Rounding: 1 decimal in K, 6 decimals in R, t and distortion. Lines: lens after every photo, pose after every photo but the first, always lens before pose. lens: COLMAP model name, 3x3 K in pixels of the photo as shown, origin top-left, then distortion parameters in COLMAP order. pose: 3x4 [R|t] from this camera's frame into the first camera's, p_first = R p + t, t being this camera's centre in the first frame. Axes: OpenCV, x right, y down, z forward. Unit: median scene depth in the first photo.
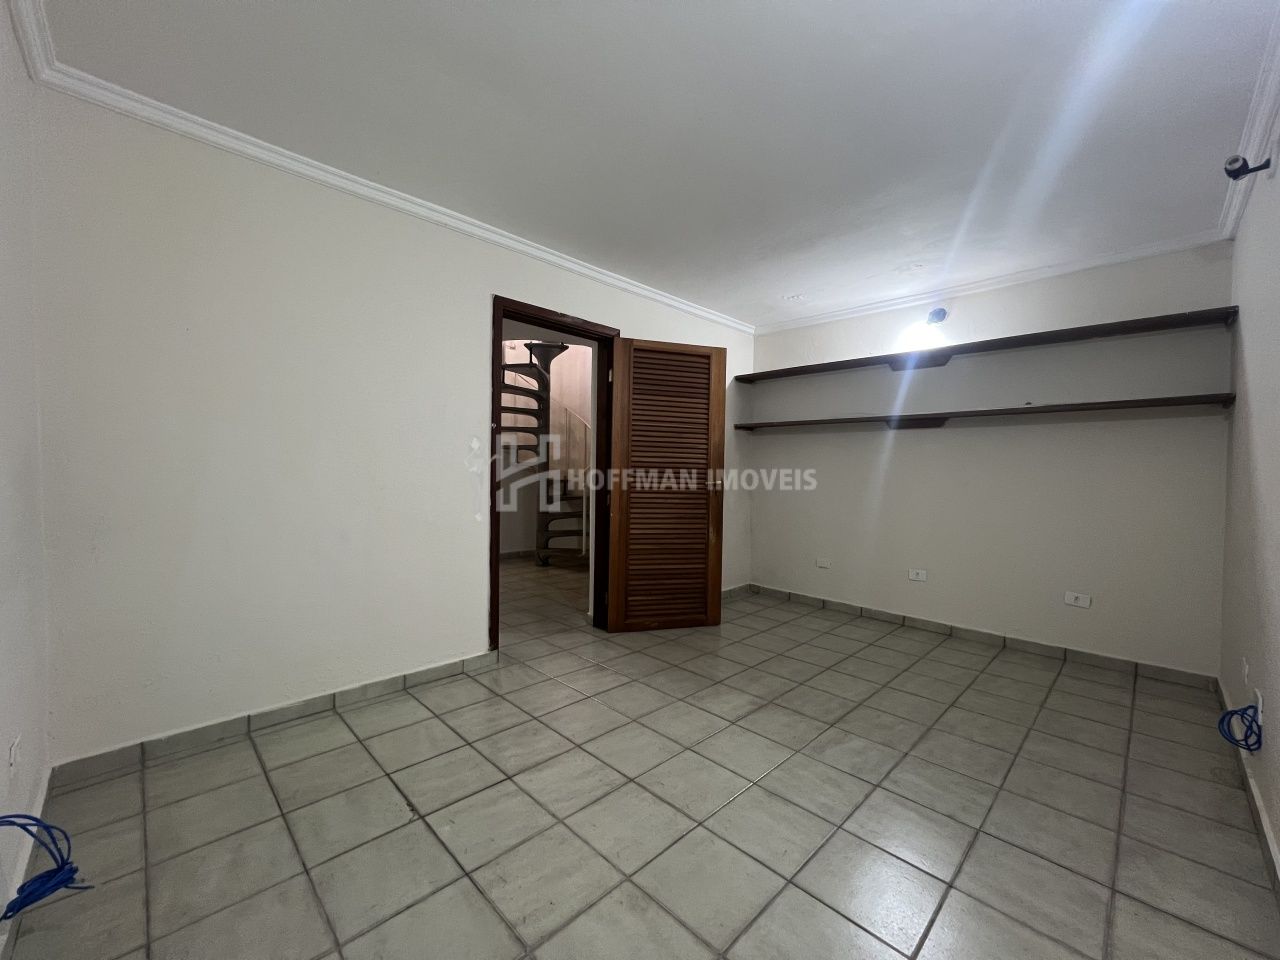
lens RADIAL K [[511.7, 0, 640.1], [0, 511.7, 484.6], [0, 0, 1]] dist [-0.000018, 0.000038]
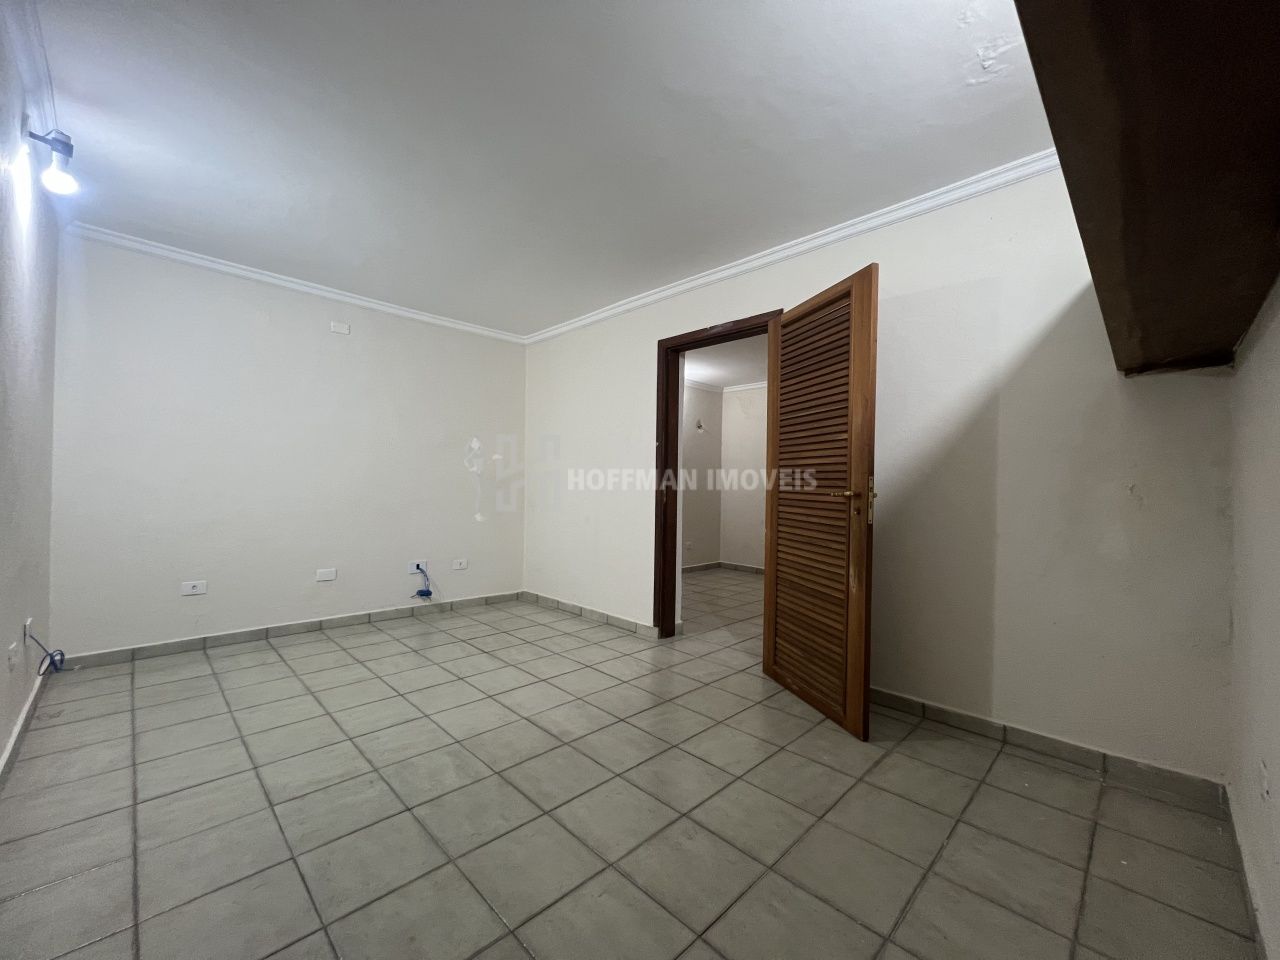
lens RADIAL K [[511.7, 0, 640.2], [0, 511.7, 483.8], [0, 0, 1]] dist [-0.000018, 0.000038]
pose [[0.006902, -0.025615, -0.999648, 1.000650], [-0.048284, 0.998497, -0.025919, 0.017140], [0.998810, 0.048446, 0.005655, 0.998233]]
